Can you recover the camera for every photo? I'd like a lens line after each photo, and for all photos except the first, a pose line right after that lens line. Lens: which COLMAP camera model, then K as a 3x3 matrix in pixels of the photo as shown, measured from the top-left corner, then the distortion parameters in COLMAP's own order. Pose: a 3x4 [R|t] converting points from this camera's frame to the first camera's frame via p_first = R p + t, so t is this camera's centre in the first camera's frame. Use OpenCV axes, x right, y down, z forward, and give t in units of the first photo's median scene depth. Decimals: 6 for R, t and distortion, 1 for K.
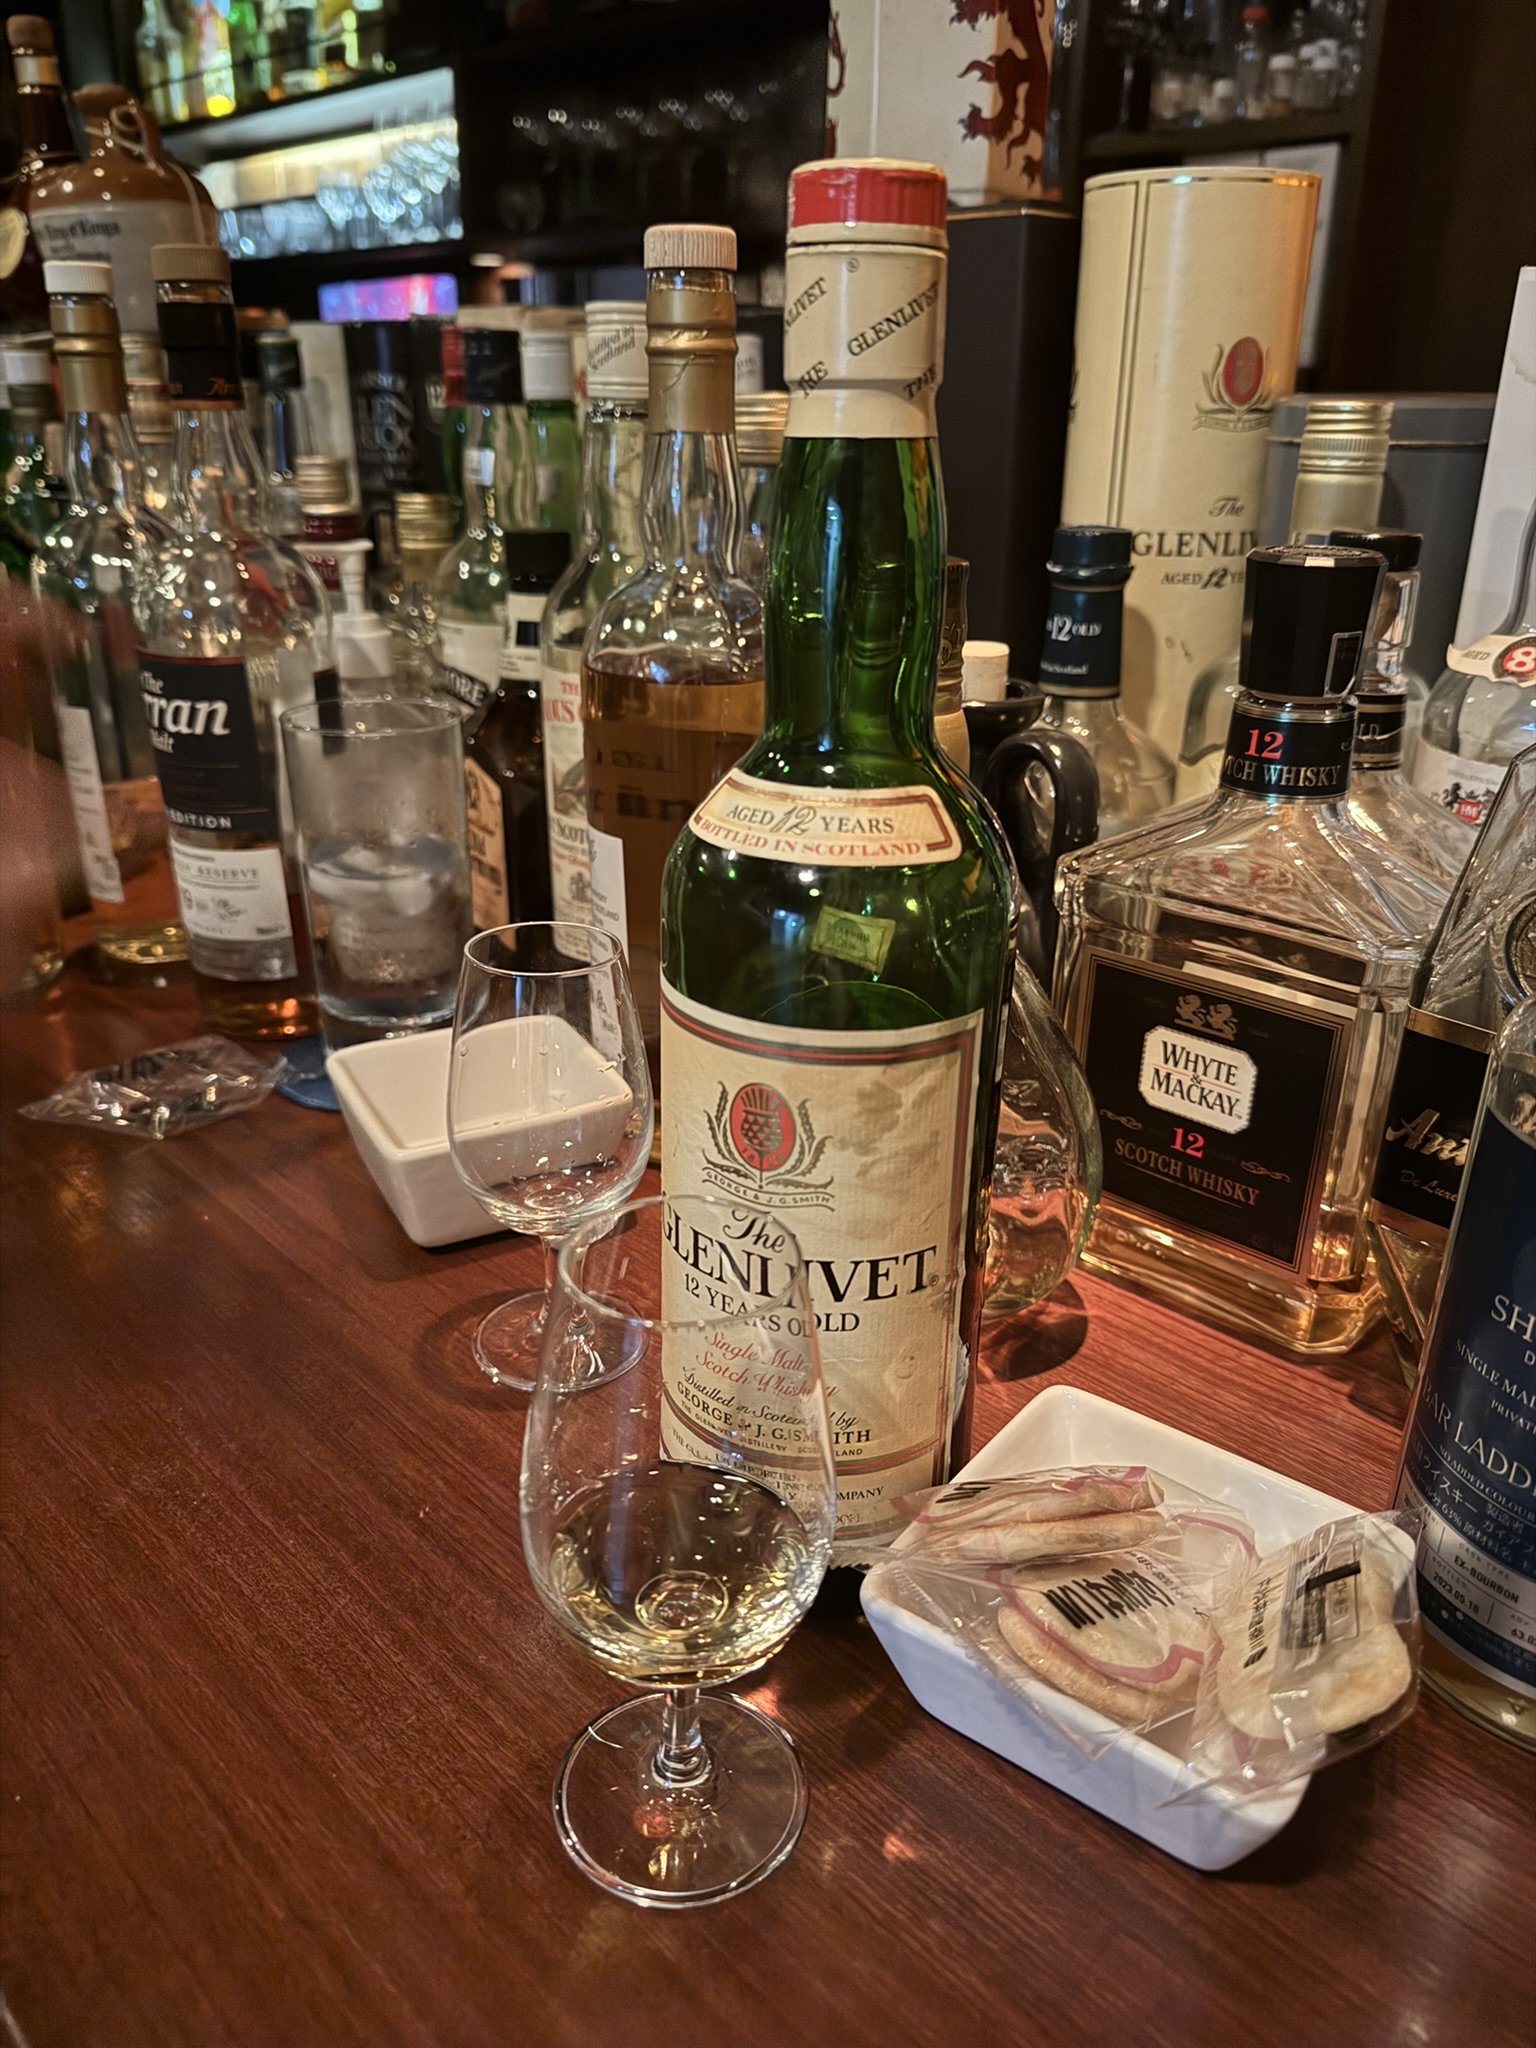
lens RADIAL K [[1493.8, 0, 768.0], [0, 1493.8, 1024.0], [0, 0, 1]] dist [0.120687, -0.195462]
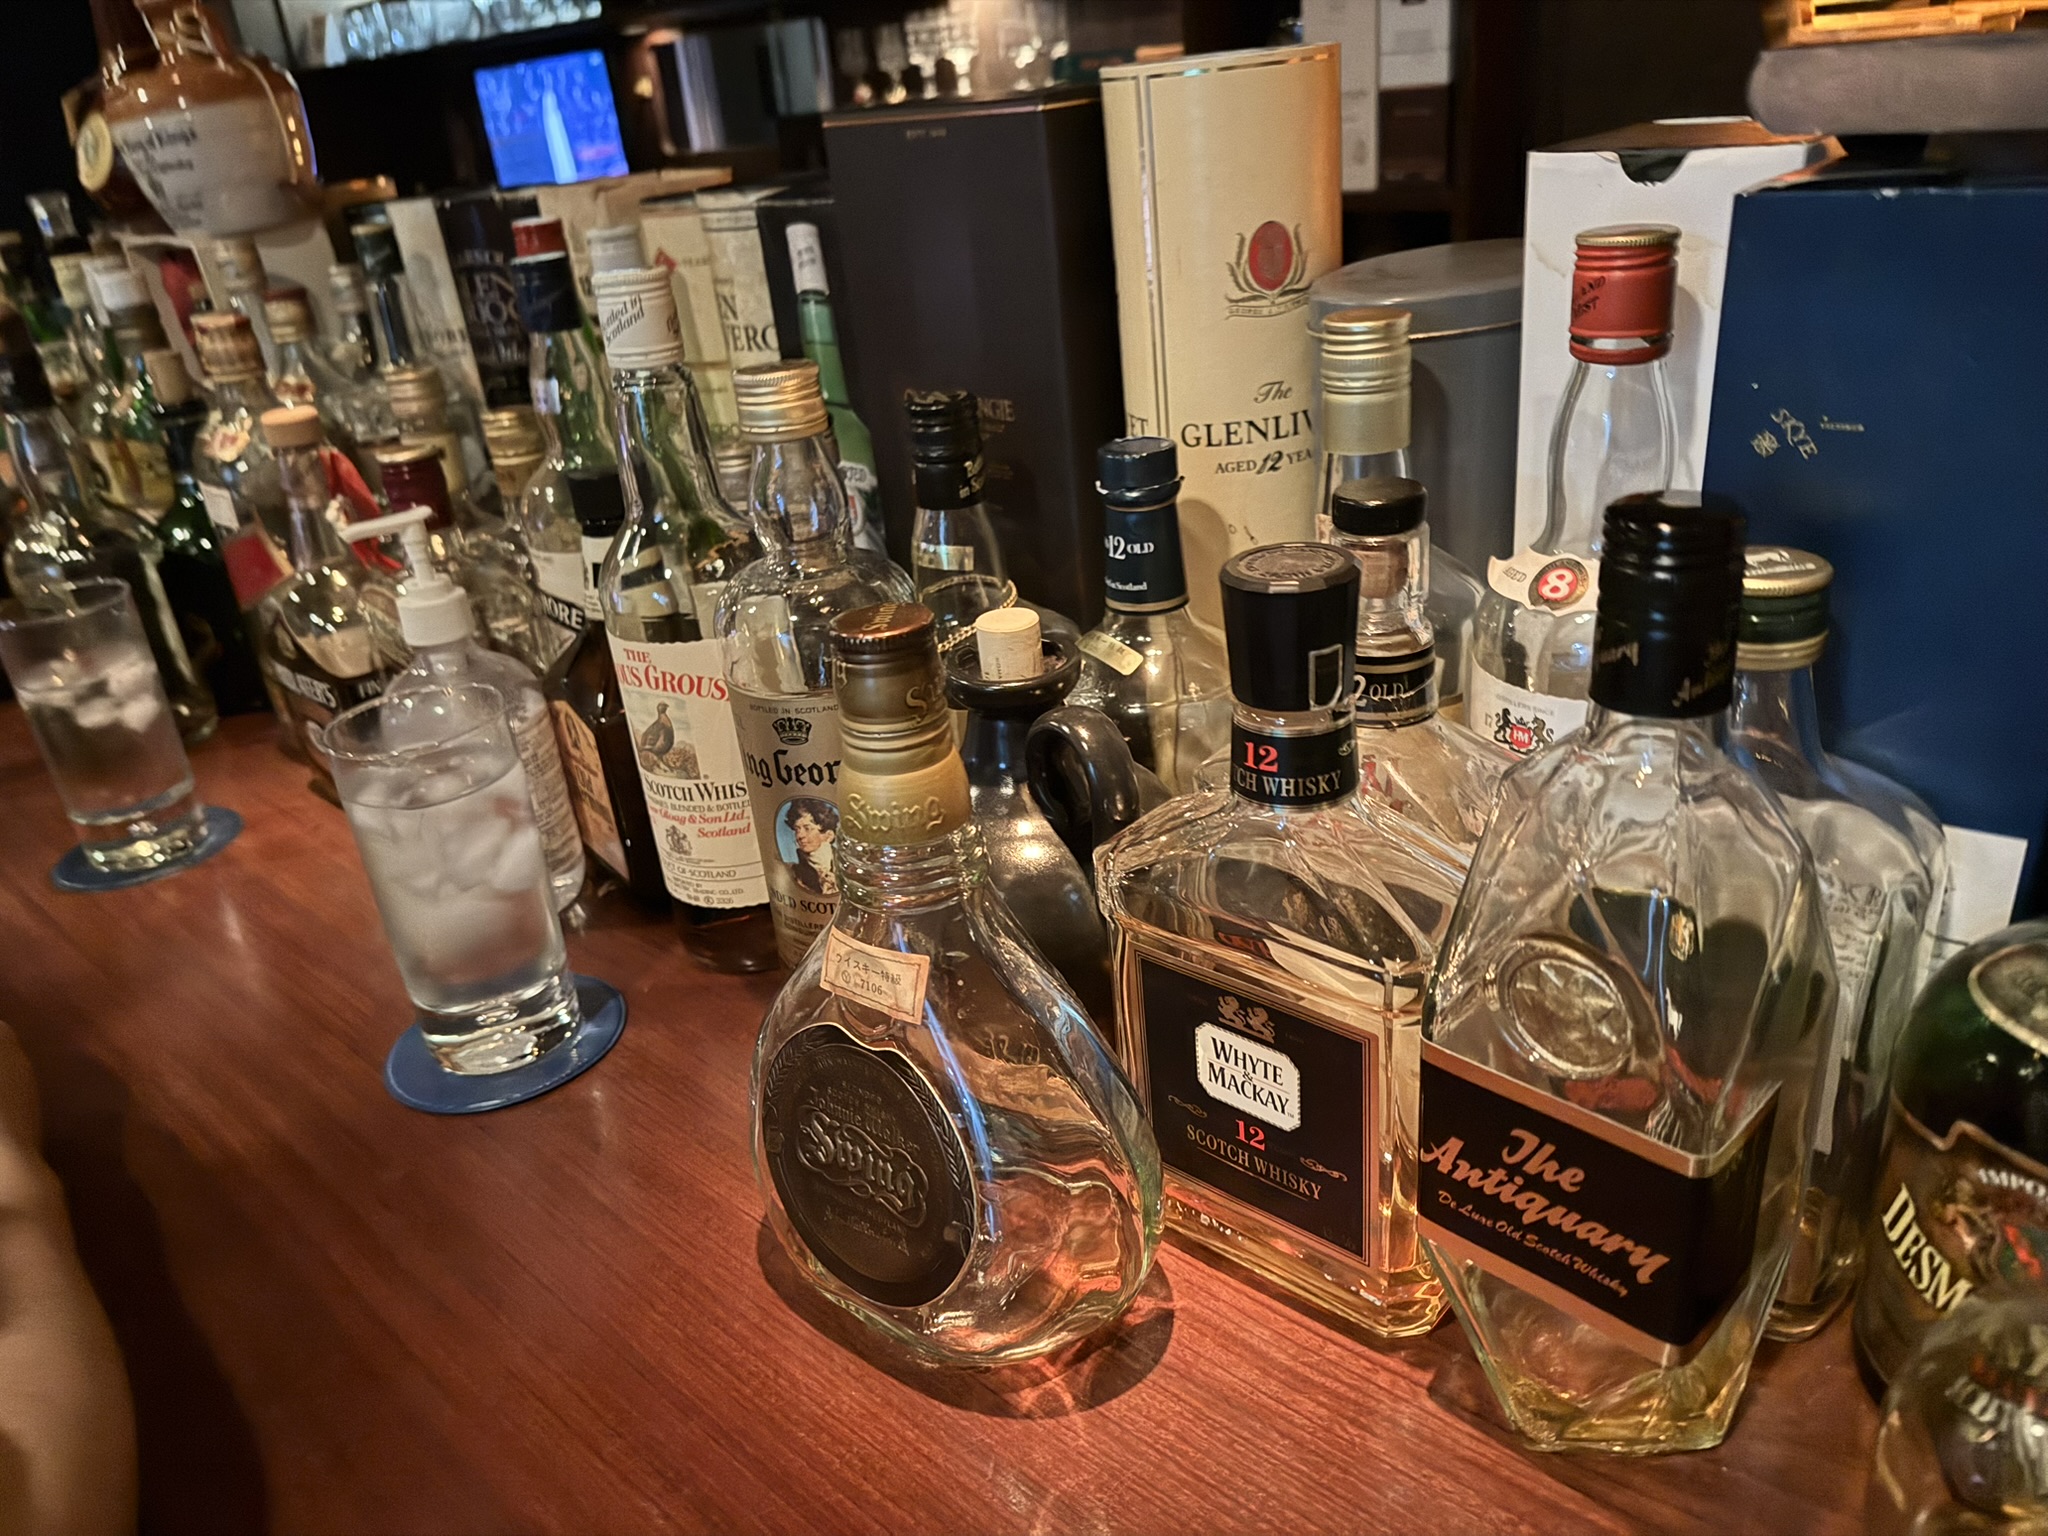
lens RADIAL K [[1493.8, 0, 1008.7], [0, 1493.8, 766.4], [0, 0, 1]] dist [0.120687, -0.195462]
pose [[0.993392, -0.110022, -0.032686, 0.141950], [0.111316, 0.992946, 0.040821, -0.169742], [0.027964, -0.044189, 0.998632, 0.021577]]
